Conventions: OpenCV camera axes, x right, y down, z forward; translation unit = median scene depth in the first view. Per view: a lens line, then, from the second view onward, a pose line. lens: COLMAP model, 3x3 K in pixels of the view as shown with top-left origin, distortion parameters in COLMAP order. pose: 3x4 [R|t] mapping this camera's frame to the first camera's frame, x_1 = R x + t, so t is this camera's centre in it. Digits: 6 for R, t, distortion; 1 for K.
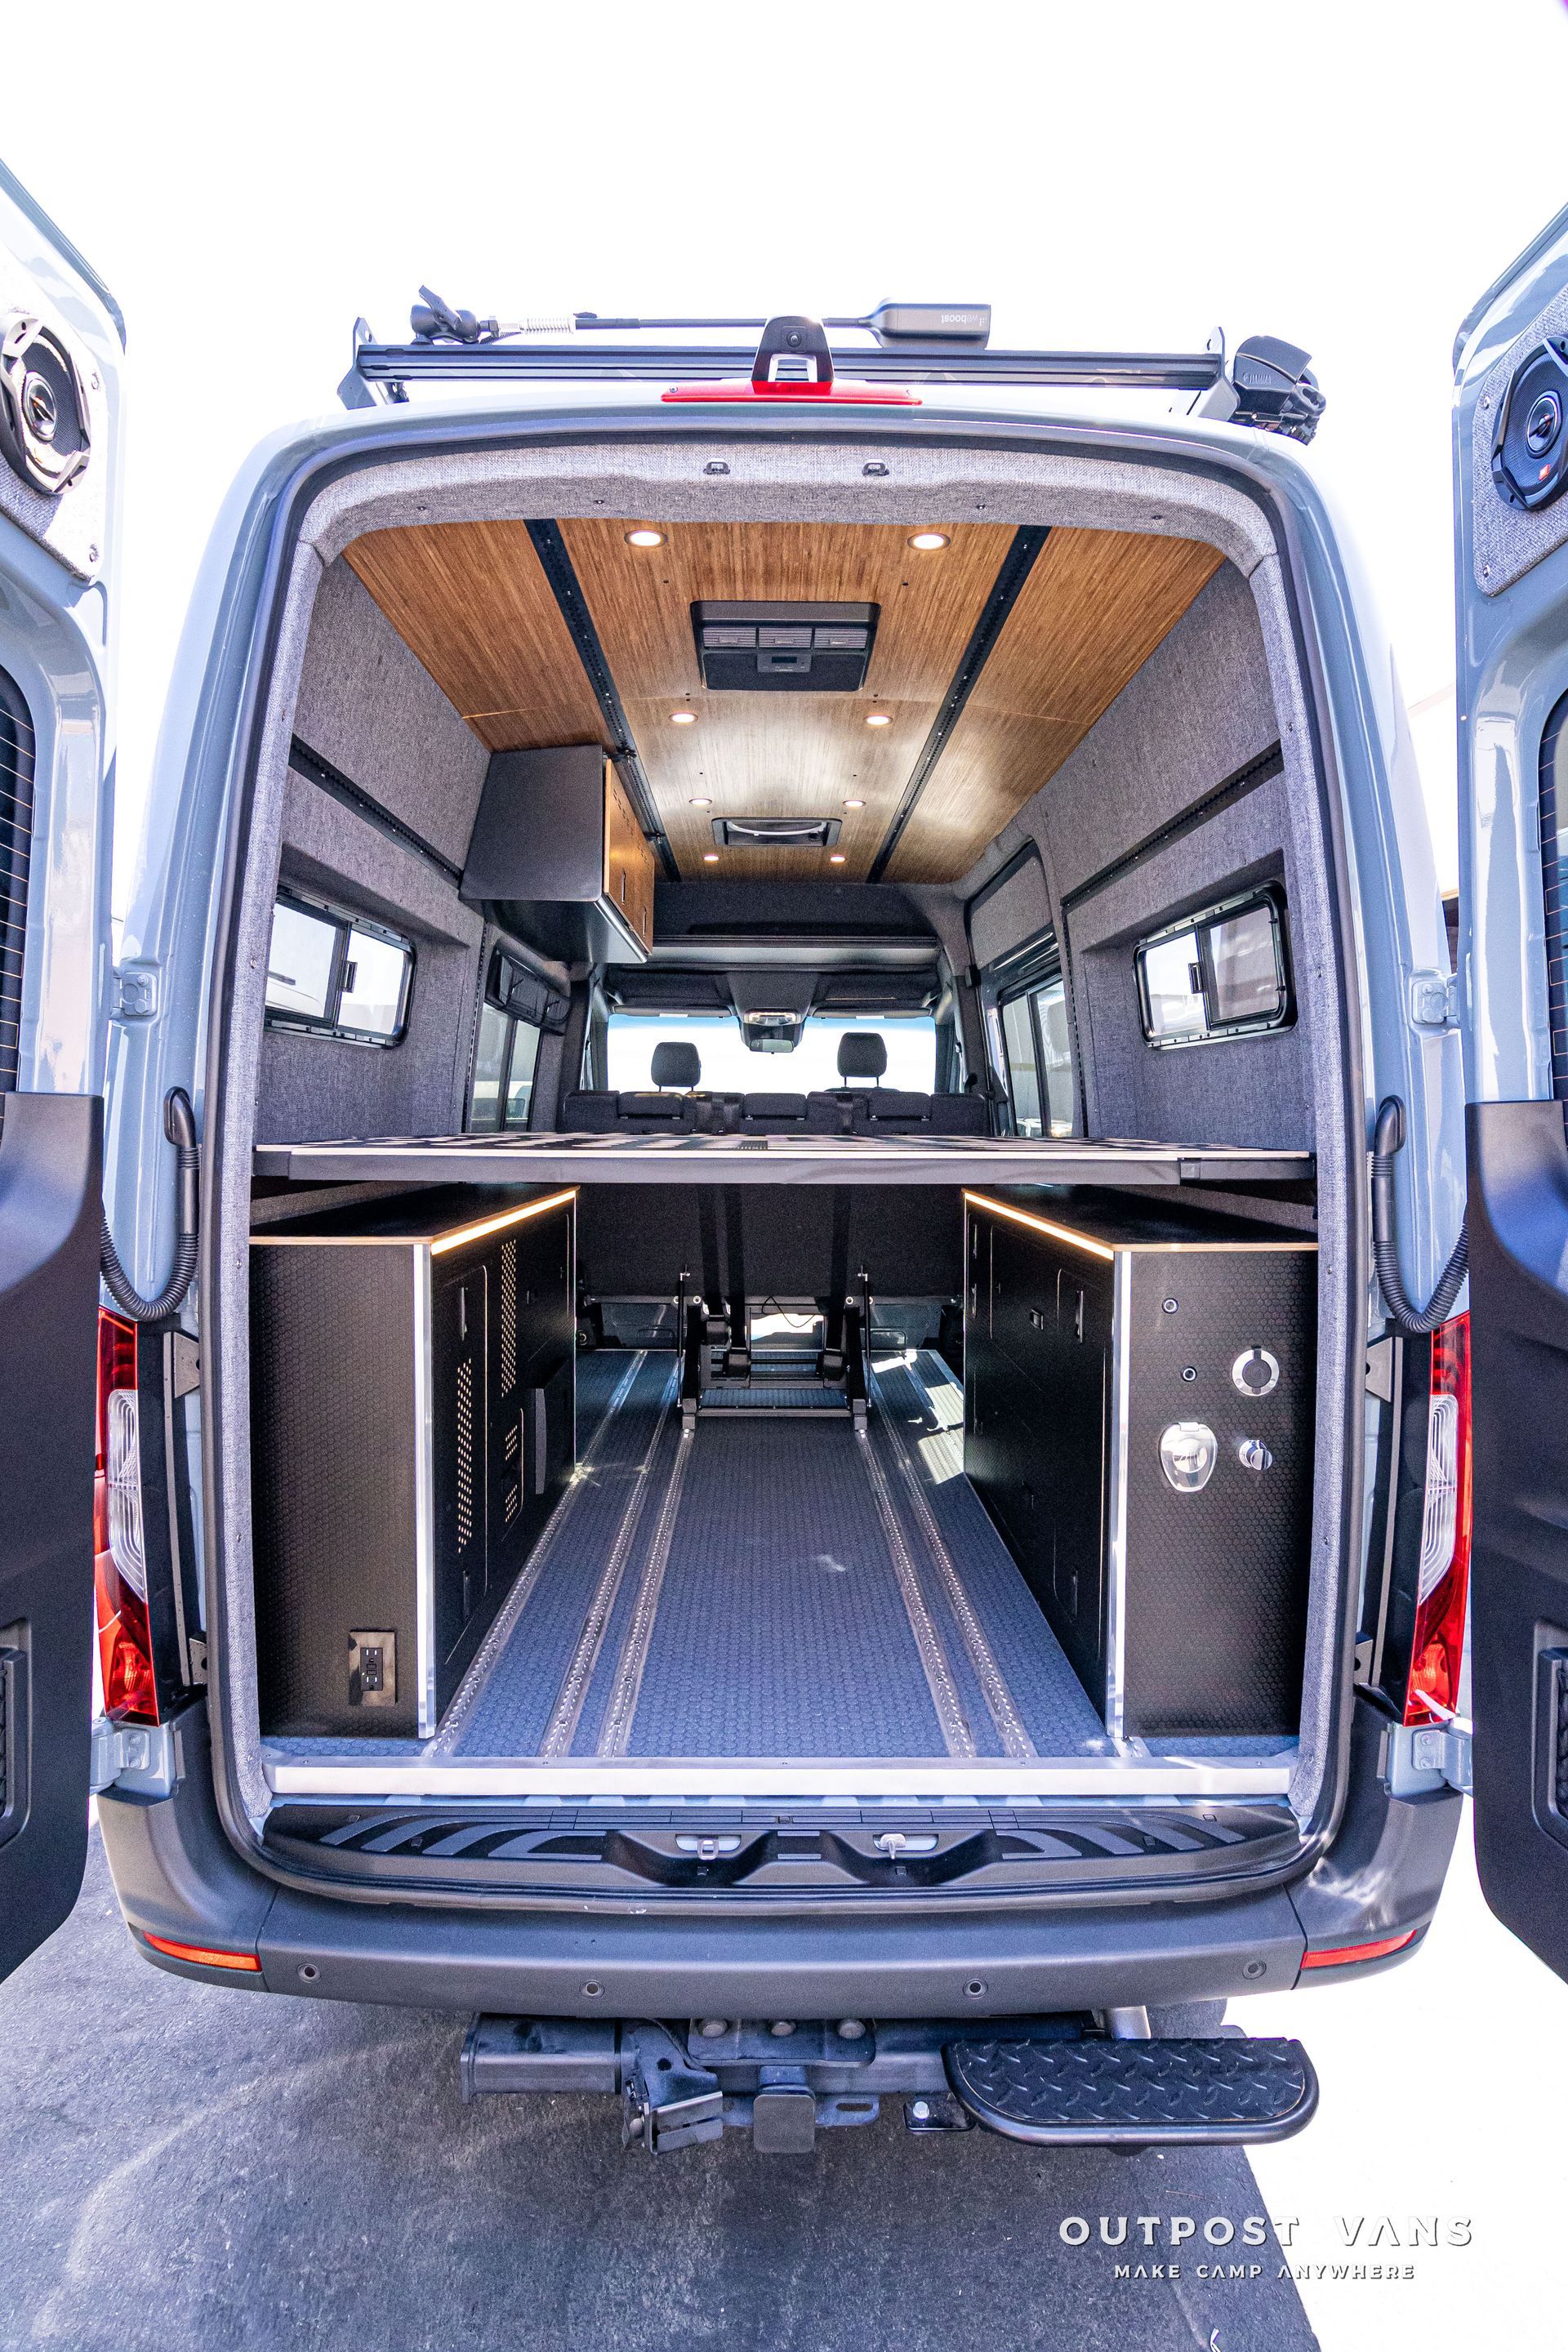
lens RADIAL K [[1175.4, 0, 791.6], [0, 1175.4, 1177.4], [0, 0, 1]] dist [-0.018549, -0.004016]
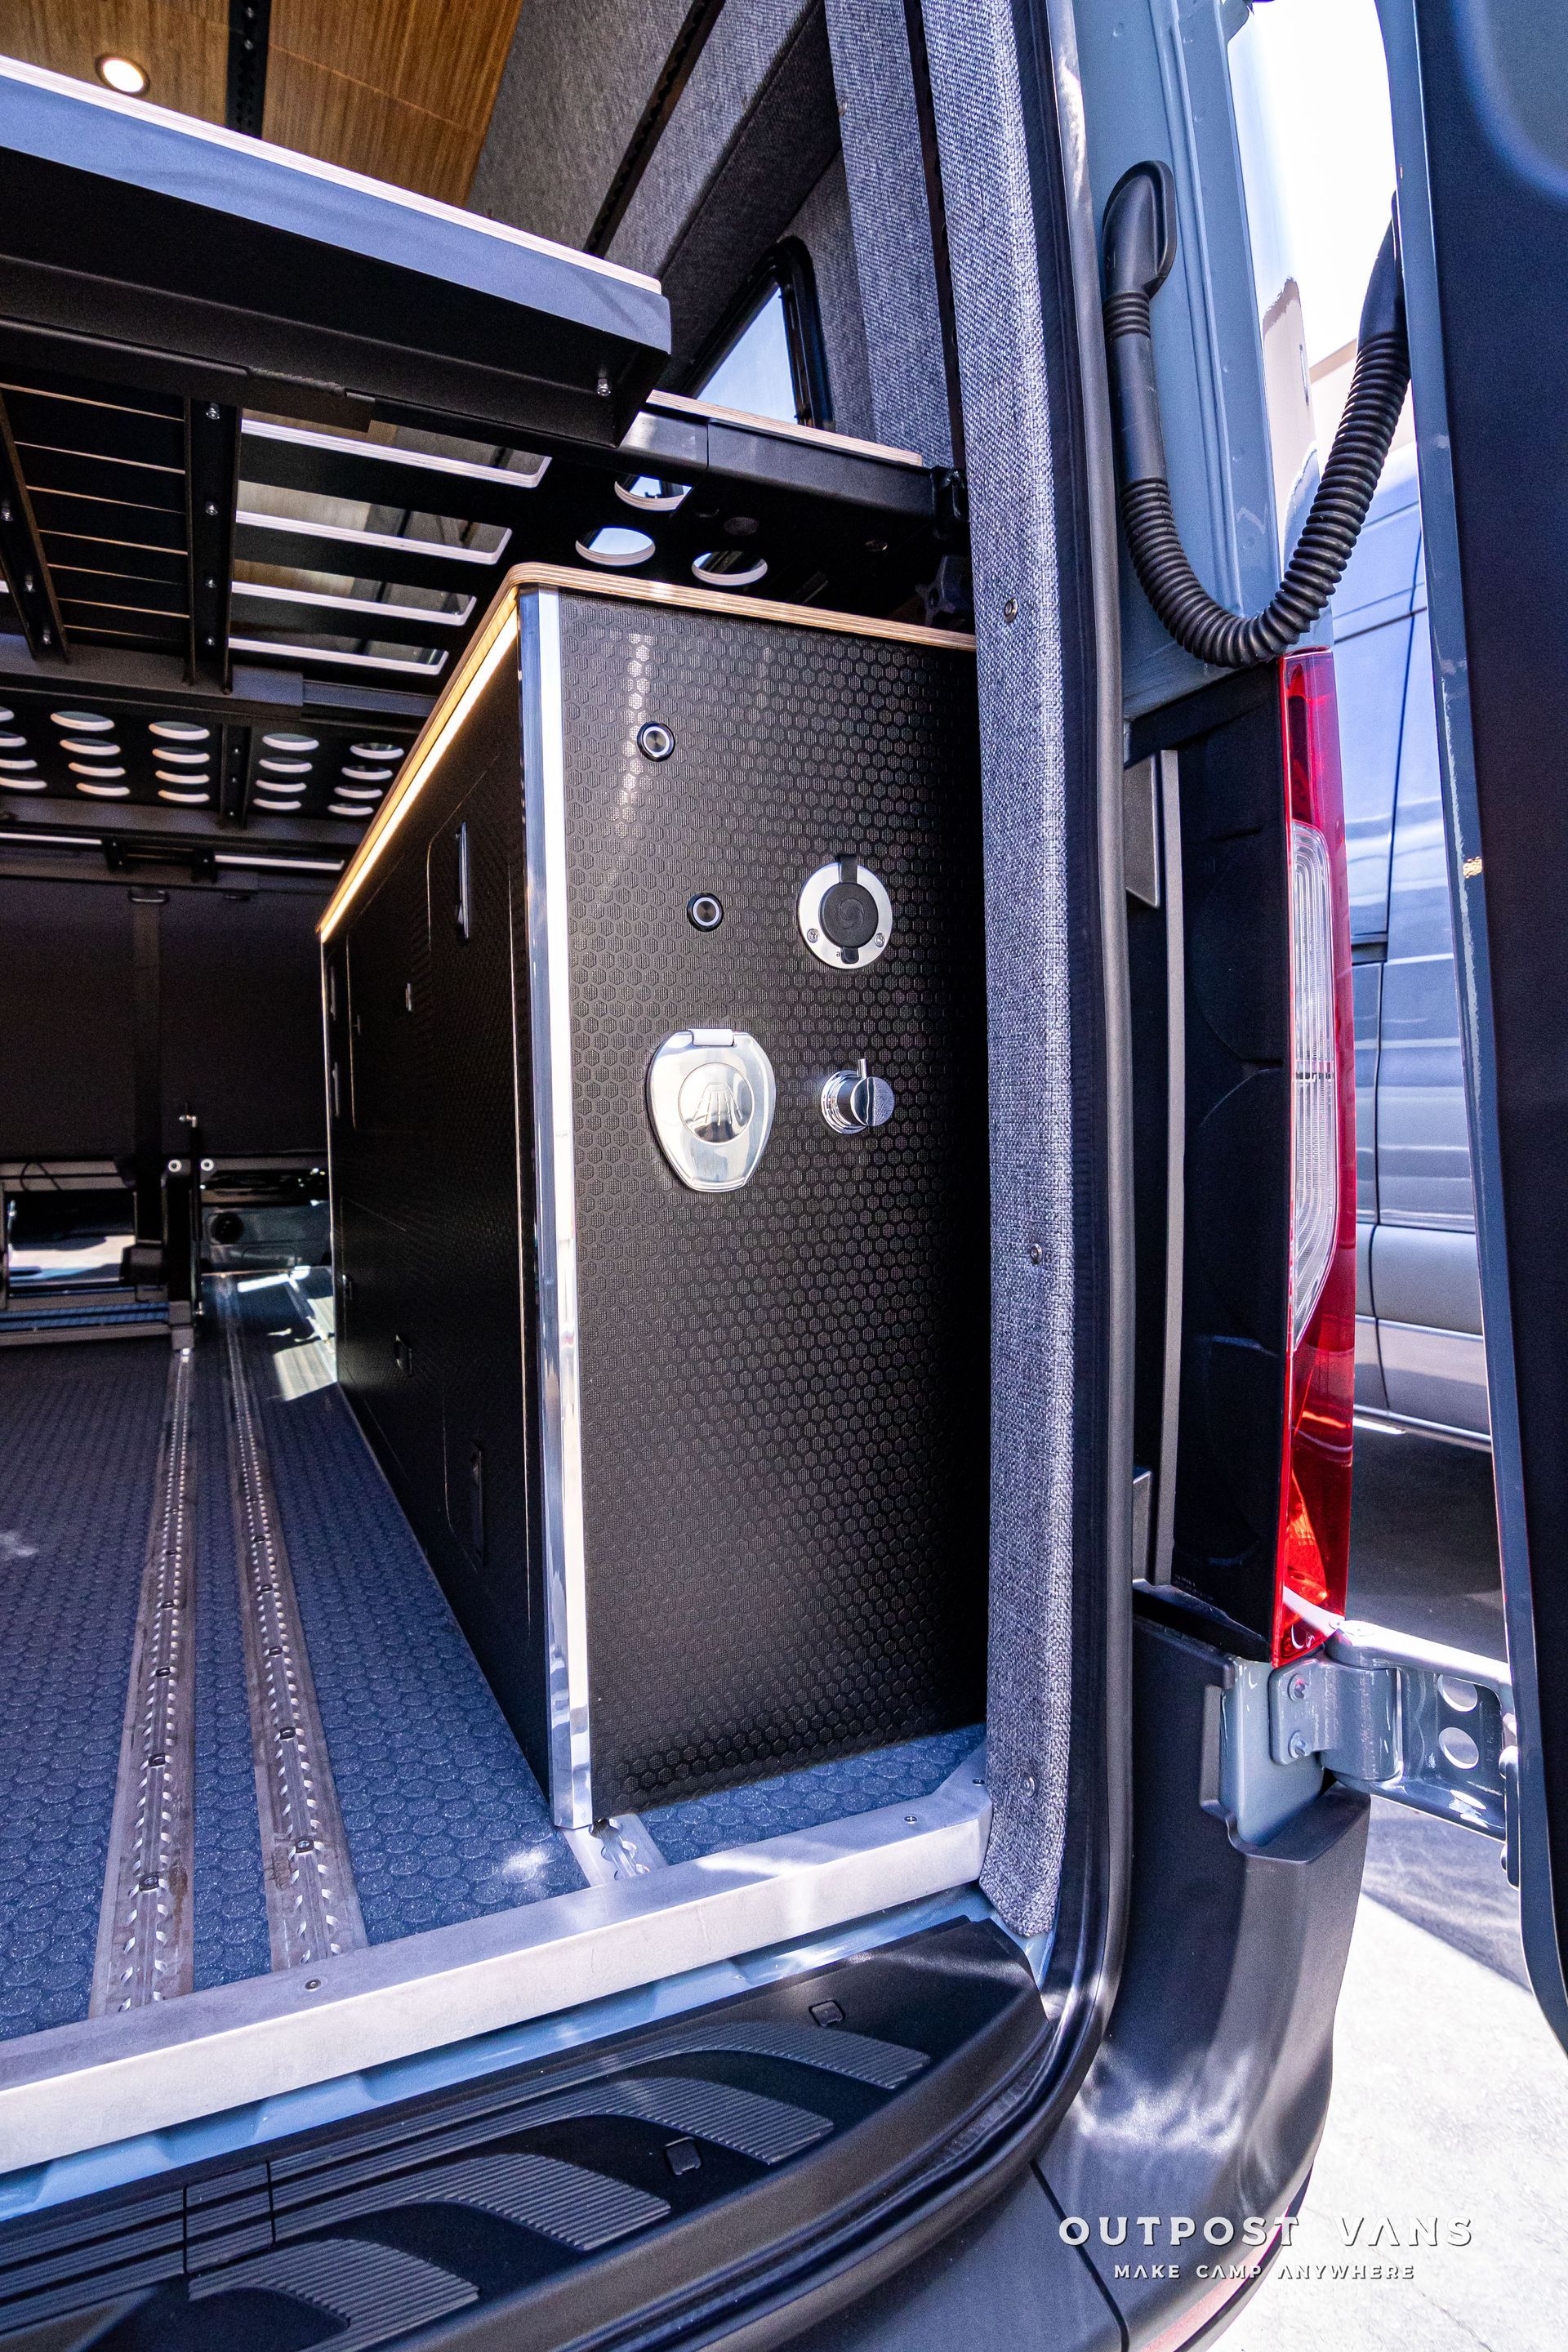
lens RADIAL K [[1175.4, 0, 697.0], [0, 1175.4, 1123.0], [0, 0, 1]] dist [-0.018549, -0.004016]
pose [[0.929358, -0.027304, 0.368168, 0.182379], [0.043109, 0.998465, -0.034771, 0.263382], [-0.366654, 0.048186, 0.929109, 0.625579]]
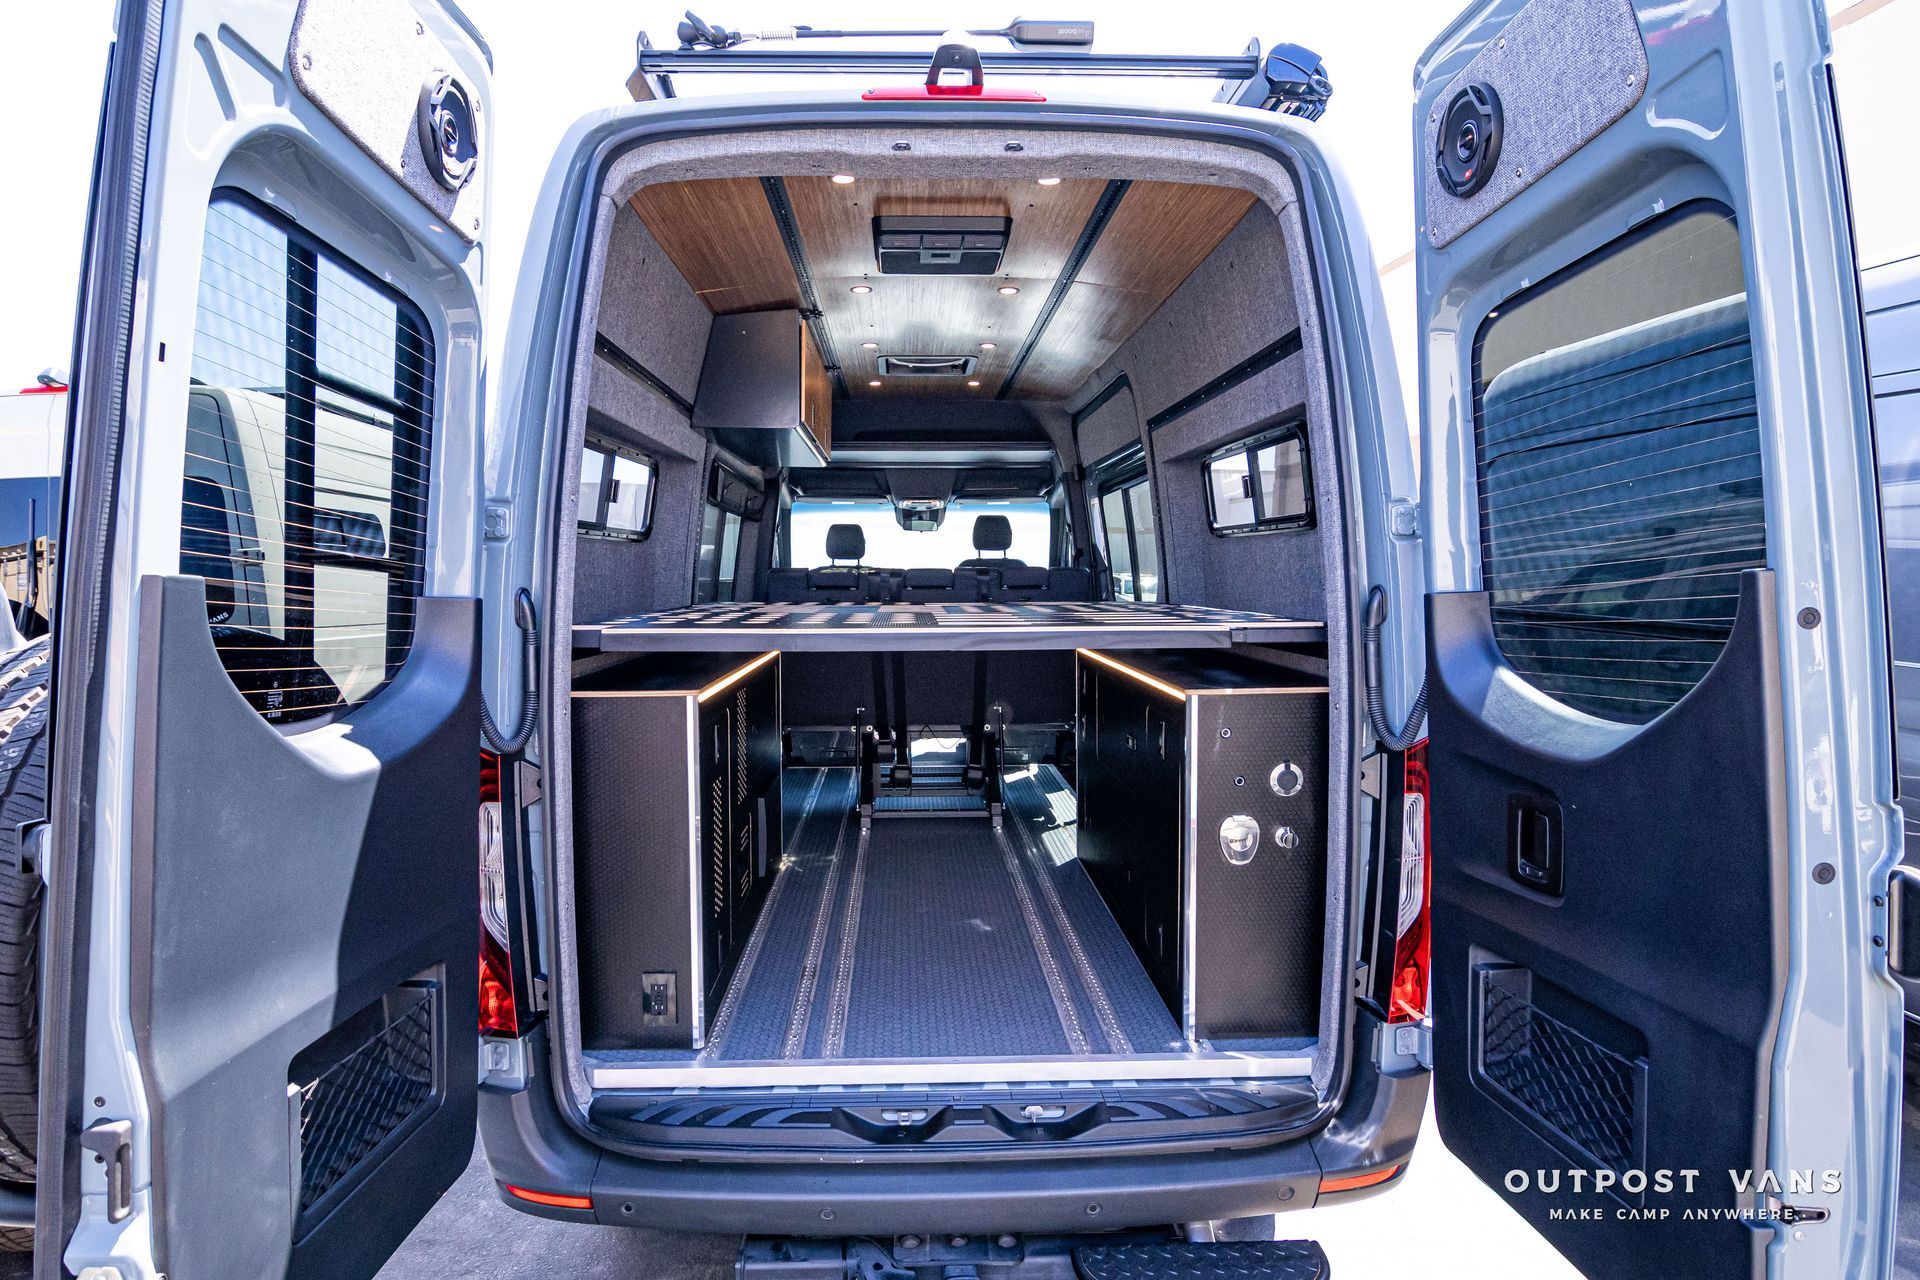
lens RADIAL K [[966.9, 0, 947.0], [0, 966.9, 634.3], [0, 0, 1]] dist [-0.013922, -0.007874]
pose [[0.999772, -0.010296, 0.018683, -0.032871], [0.010073, 0.999877, 0.012008, -0.026578], [-0.018804, -0.011817, 0.999753, -0.153978]]
